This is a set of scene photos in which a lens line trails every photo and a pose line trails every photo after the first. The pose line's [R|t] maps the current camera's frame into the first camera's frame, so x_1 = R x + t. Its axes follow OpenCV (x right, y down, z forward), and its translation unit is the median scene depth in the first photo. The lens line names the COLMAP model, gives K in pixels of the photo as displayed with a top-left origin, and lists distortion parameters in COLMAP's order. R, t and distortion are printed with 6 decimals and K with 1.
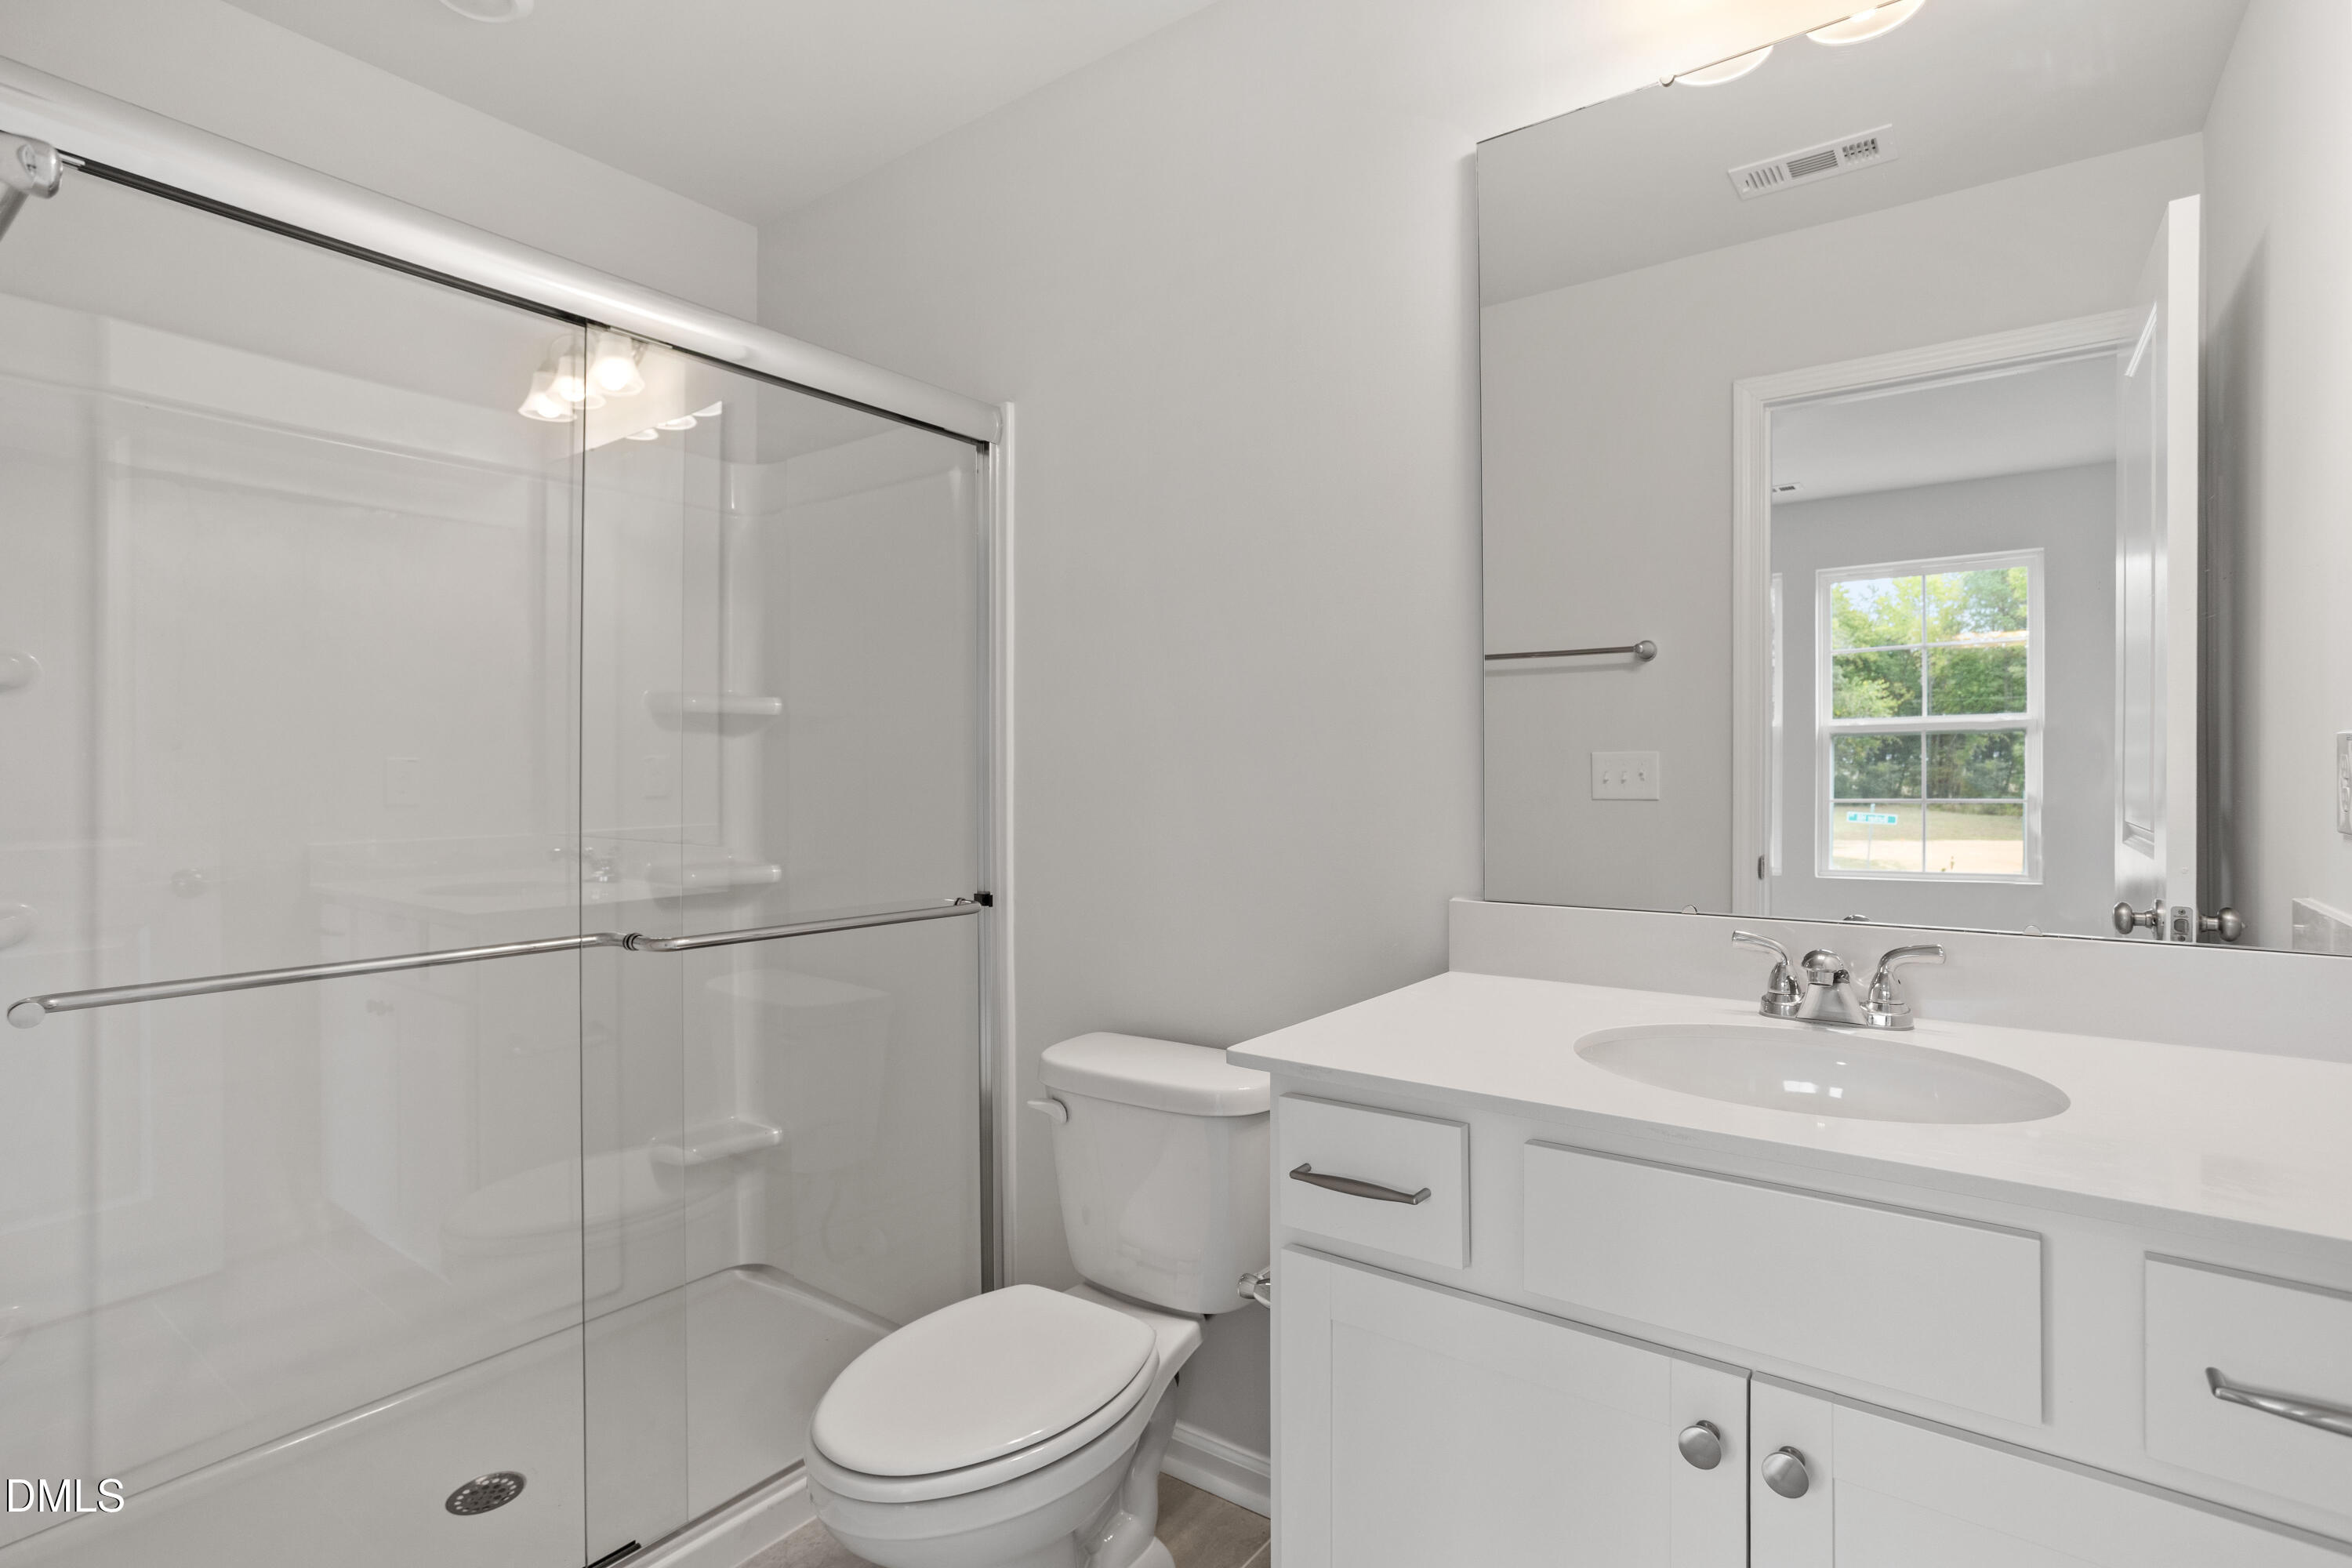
lens RADIAL K [[1143.2, 0, 1170.6], [0, 1143.2, 780.3], [0, 0, 1]] dist [-0.045058, 0.026827]
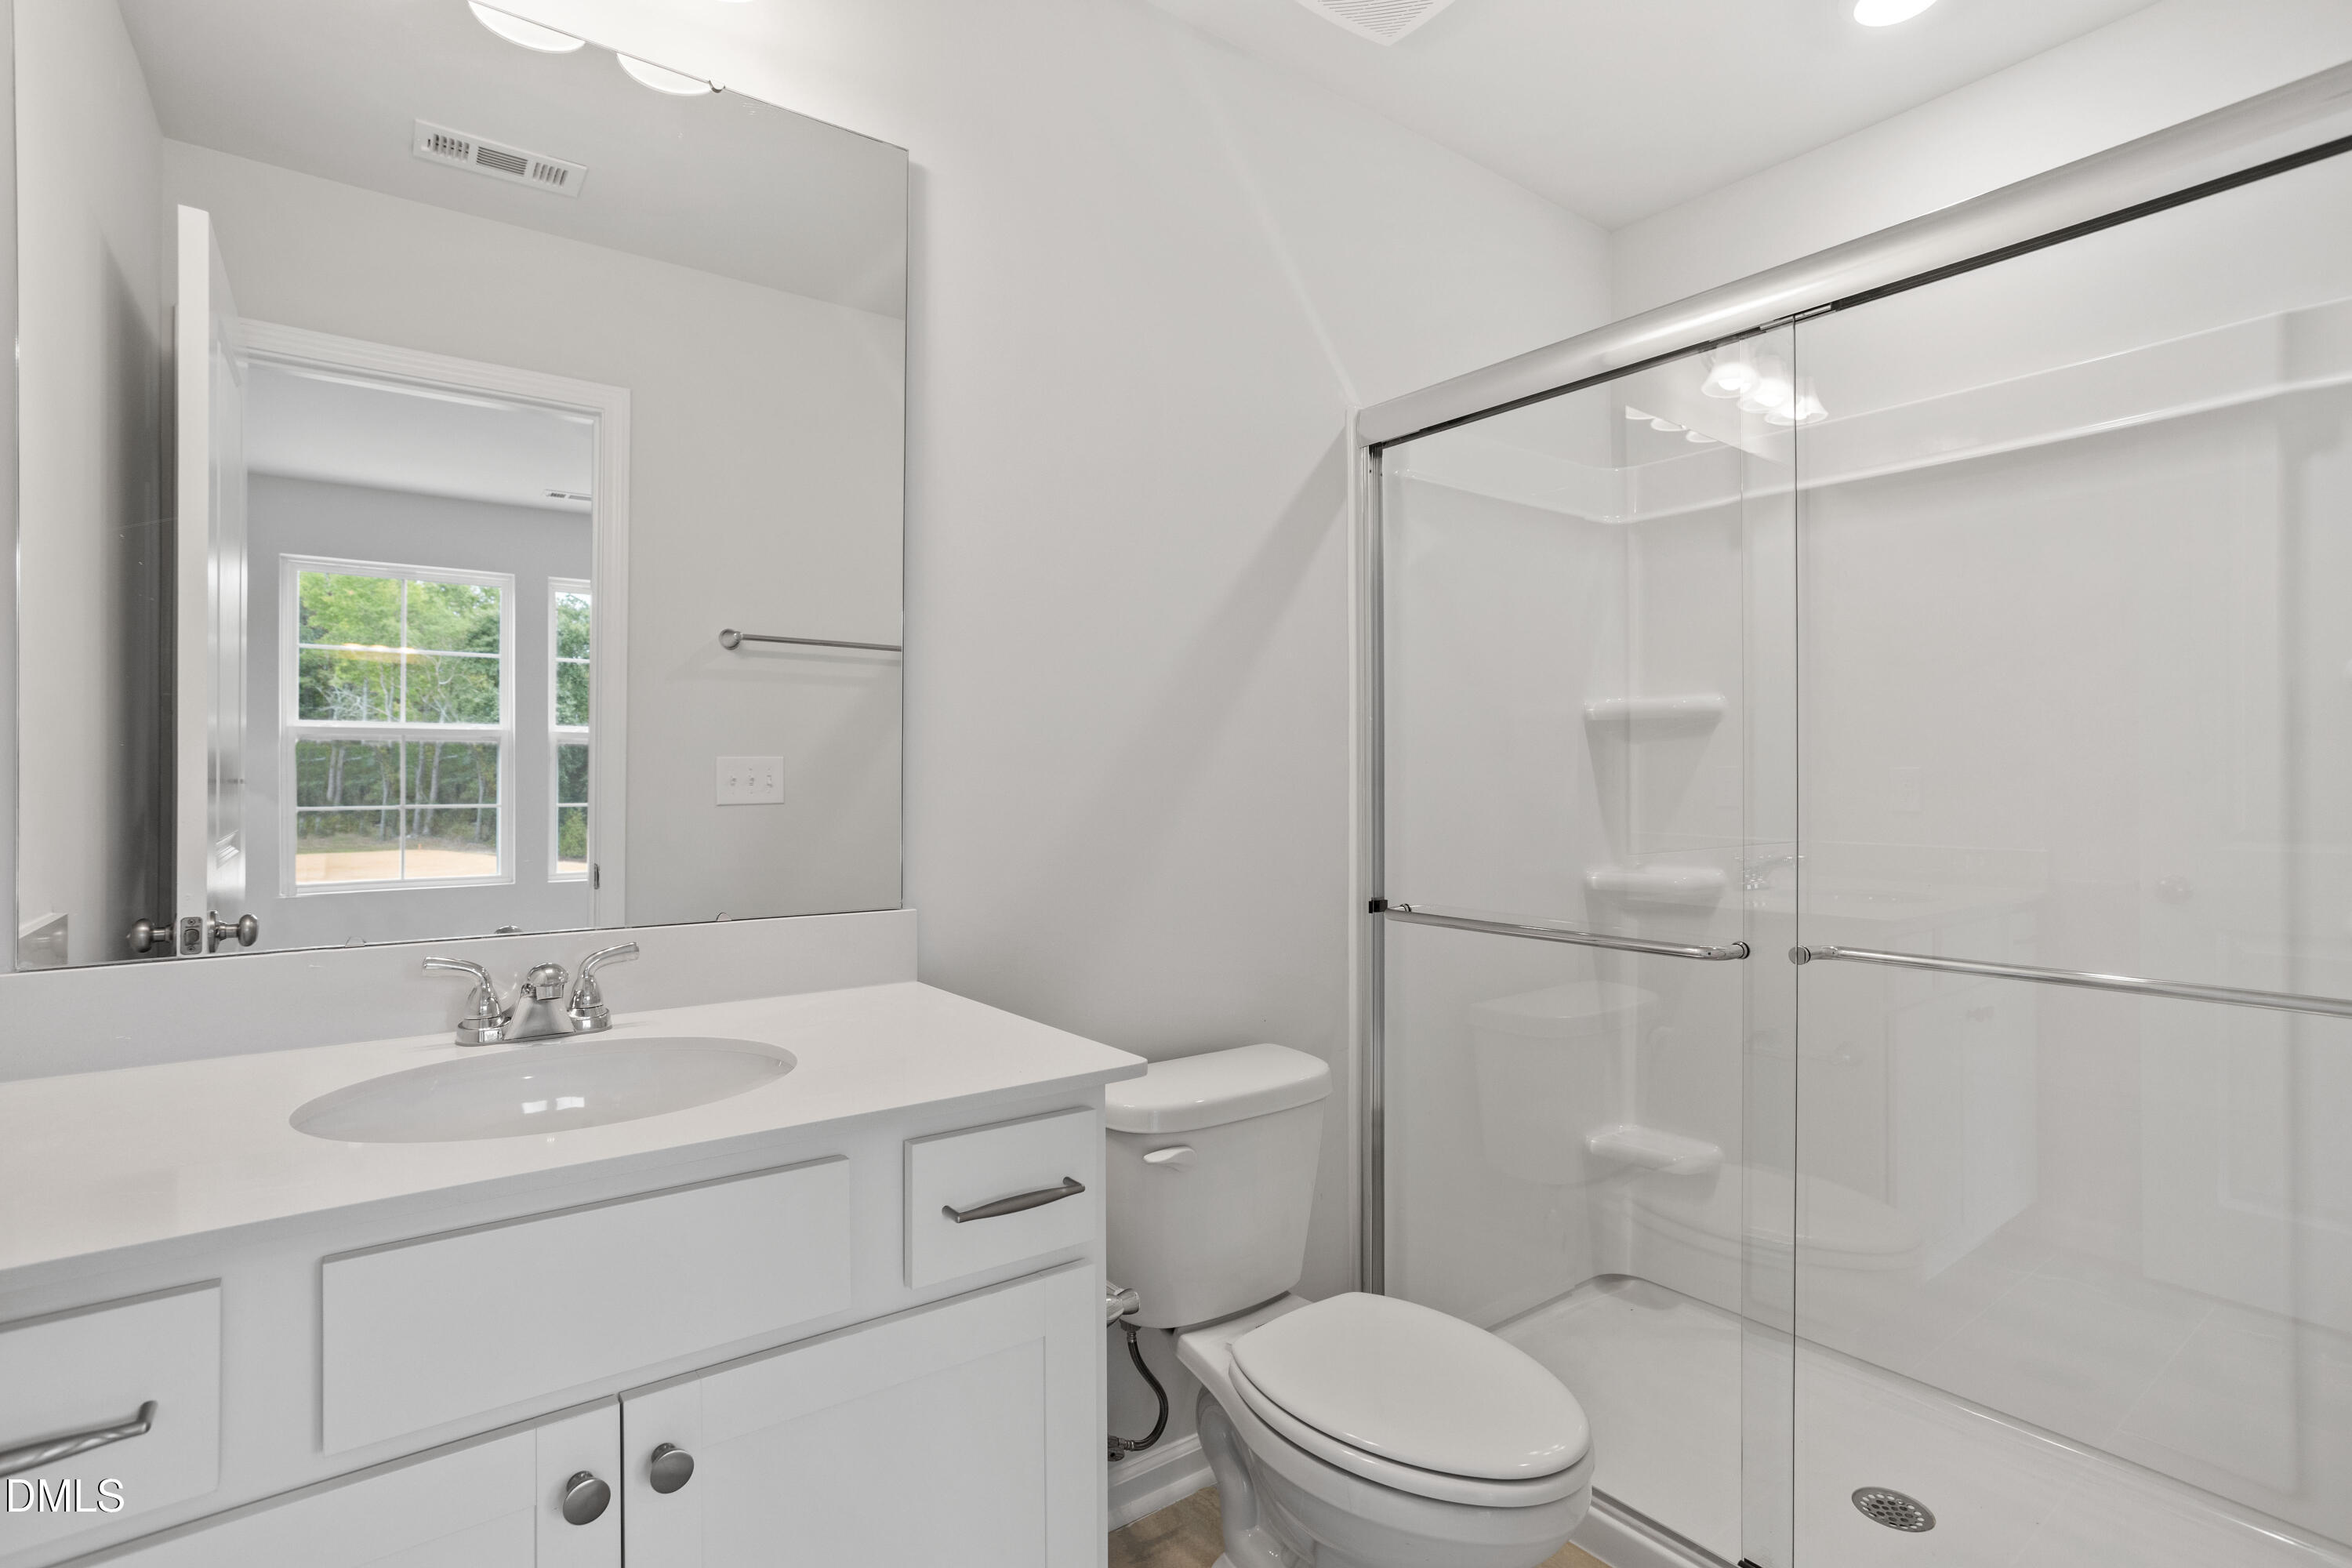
lens RADIAL K [[1143.2, 0, 1176.3], [0, 1143.2, 776.0], [0, 0, 1]] dist [-0.045058, 0.026827]
pose [[0.265035, 0.004932, 0.964226, -0.232185], [0.000068, 0.999987, -0.005134, -0.010734], [-0.964239, 0.001426, 0.265031, 0.196111]]
